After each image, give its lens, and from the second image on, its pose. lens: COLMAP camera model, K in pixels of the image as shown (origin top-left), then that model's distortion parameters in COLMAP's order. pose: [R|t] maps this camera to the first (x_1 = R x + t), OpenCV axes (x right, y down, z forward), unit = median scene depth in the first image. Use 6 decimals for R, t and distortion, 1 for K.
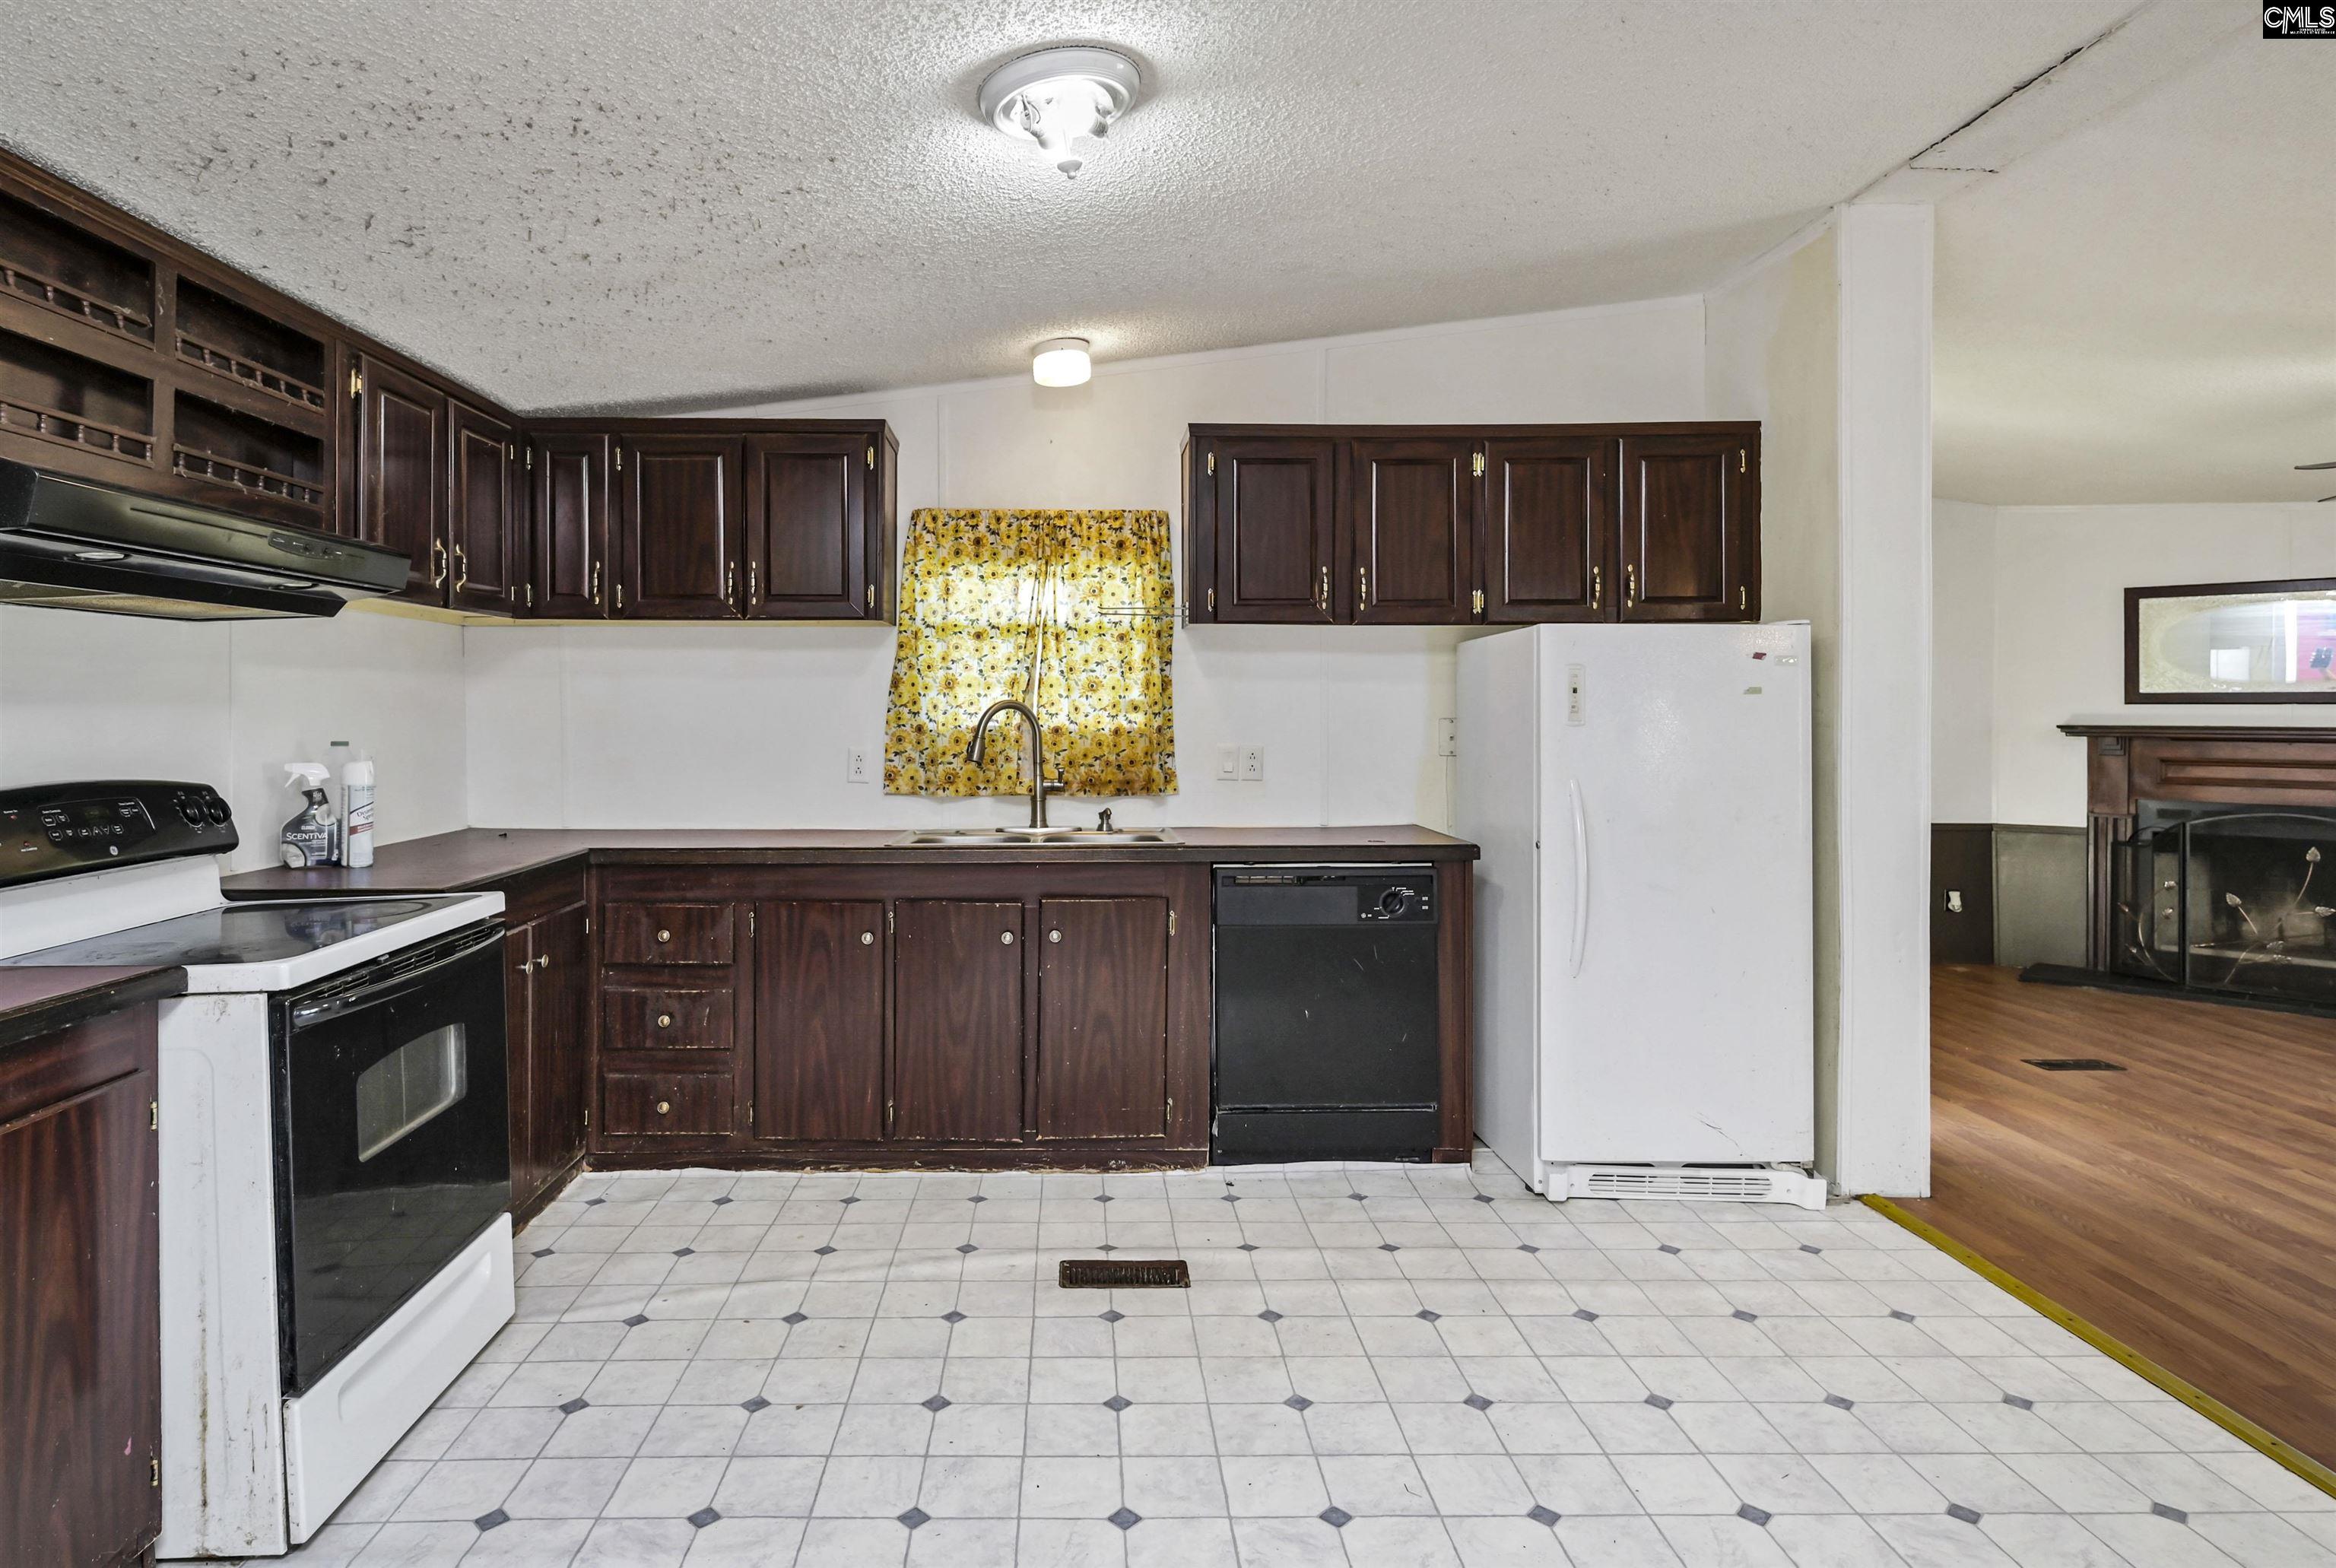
lens RADIAL K [[1282.9, 0, 1046.1], [0, 1282.9, 704.6], [0, 0, 1]] dist [0.003409, -0.001850]
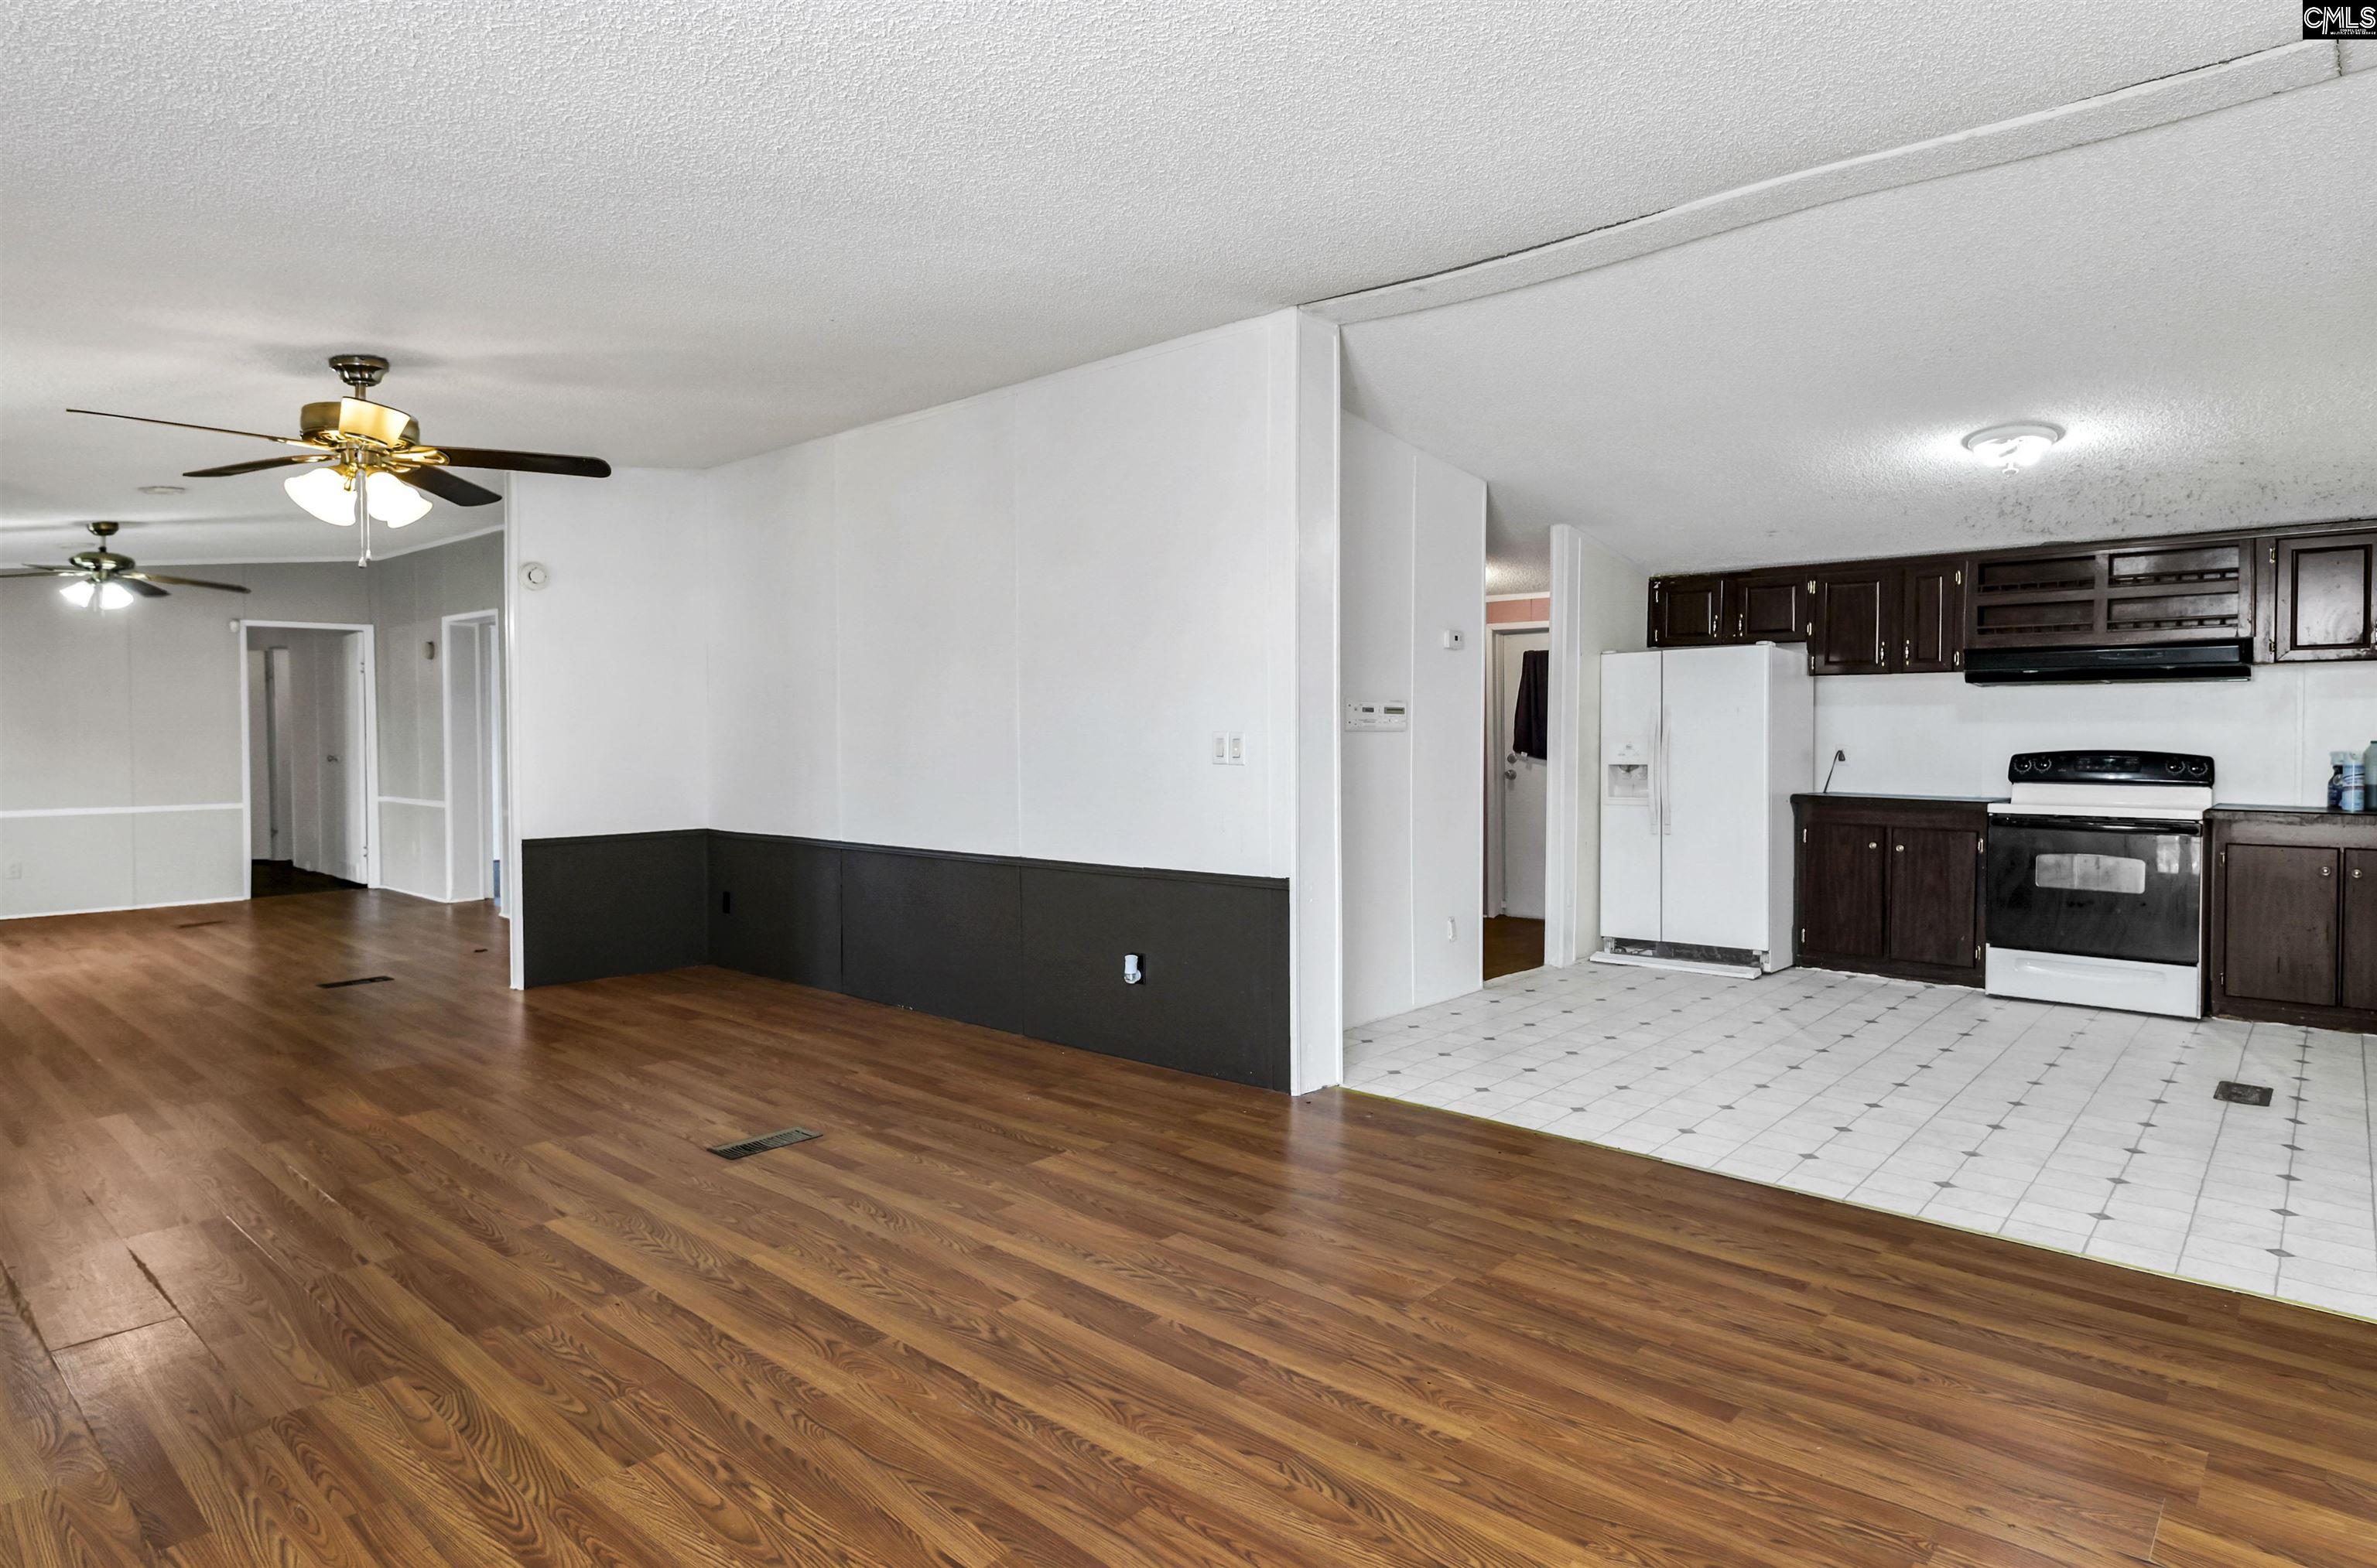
lens RADIAL K [[1269.0, 0, 1202.8], [0, 1269.0, 779.2], [0, 0, 1]] dist [0.001961, 0.000379]
pose [[-0.673079, 0.012553, -0.739464, 1.572555], [-0.002953, 0.999802, 0.019660, 0.049376], [0.739565, 0.015416, -0.672909, 0.895168]]
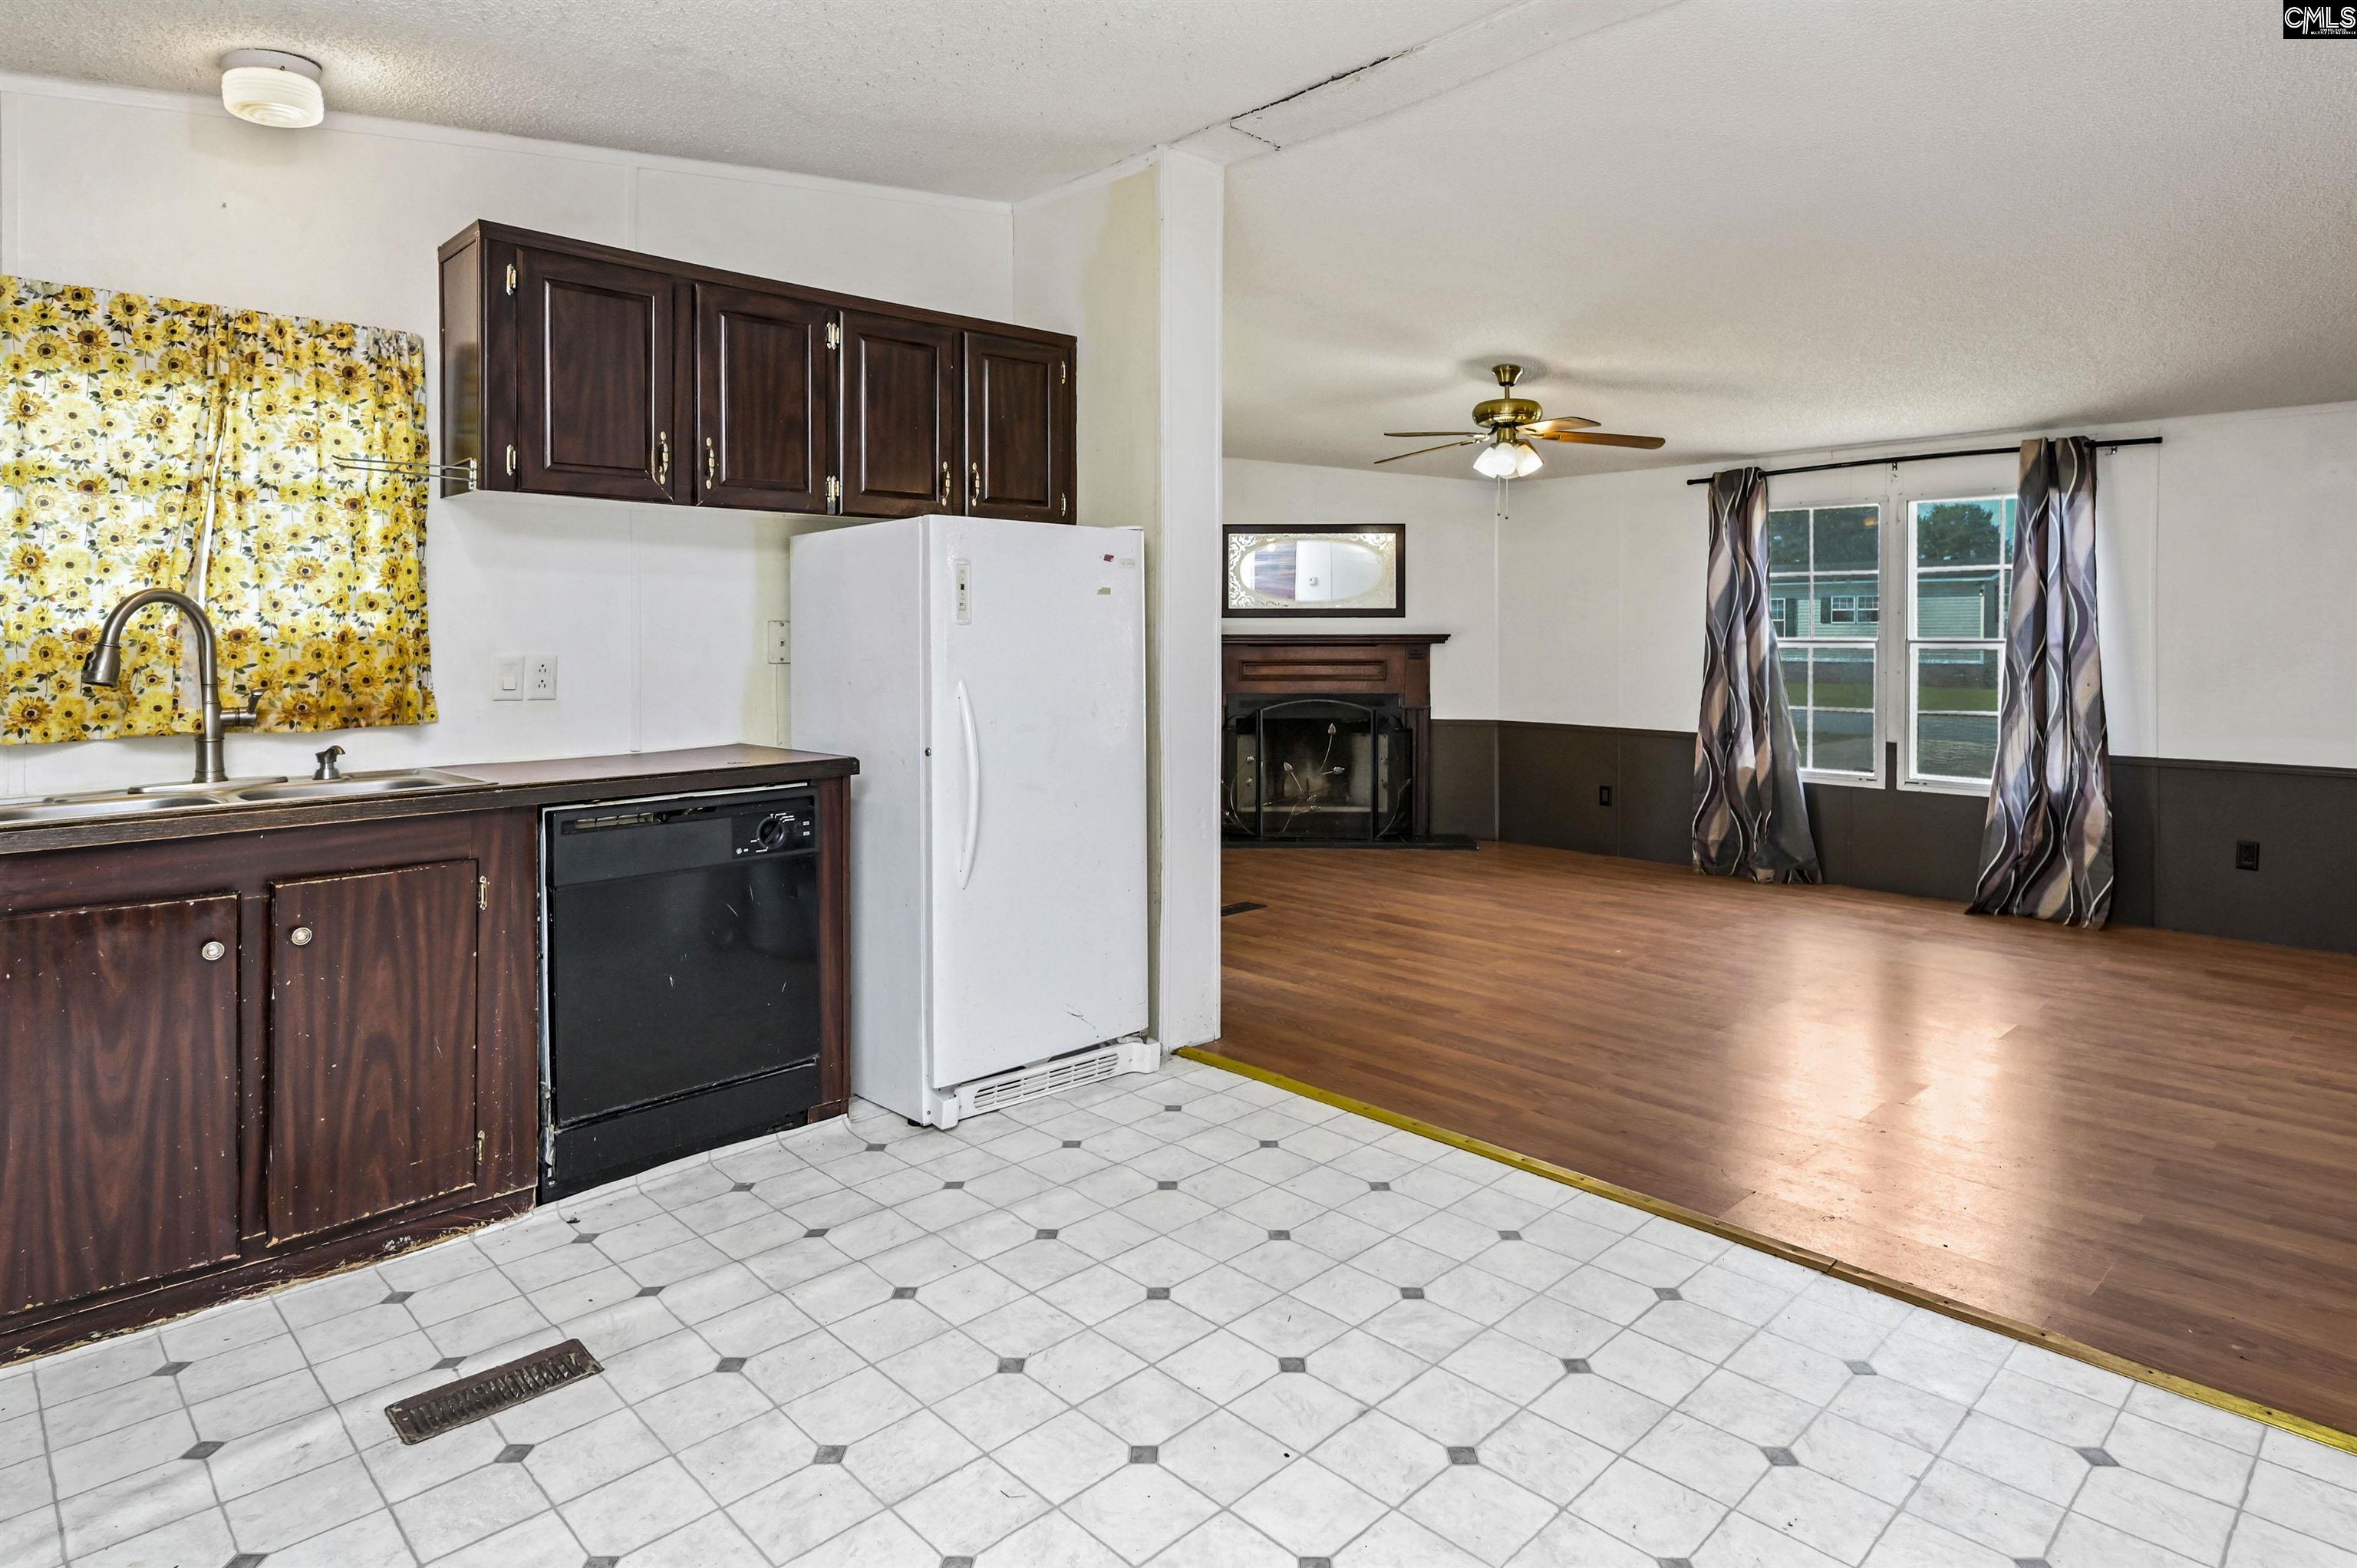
lens RADIAL K [[1332.1, 0, 1209.6], [0, 1332.1, 638.0], [0, 0, 1]] dist [0.005264, -0.004990]
pose [[0.705437, -0.005077, 0.708755, -0.148882], [0.001214, 0.999982, 0.005955, 0.020323], [-0.708772, -0.003341, 0.705430, 0.165694]]
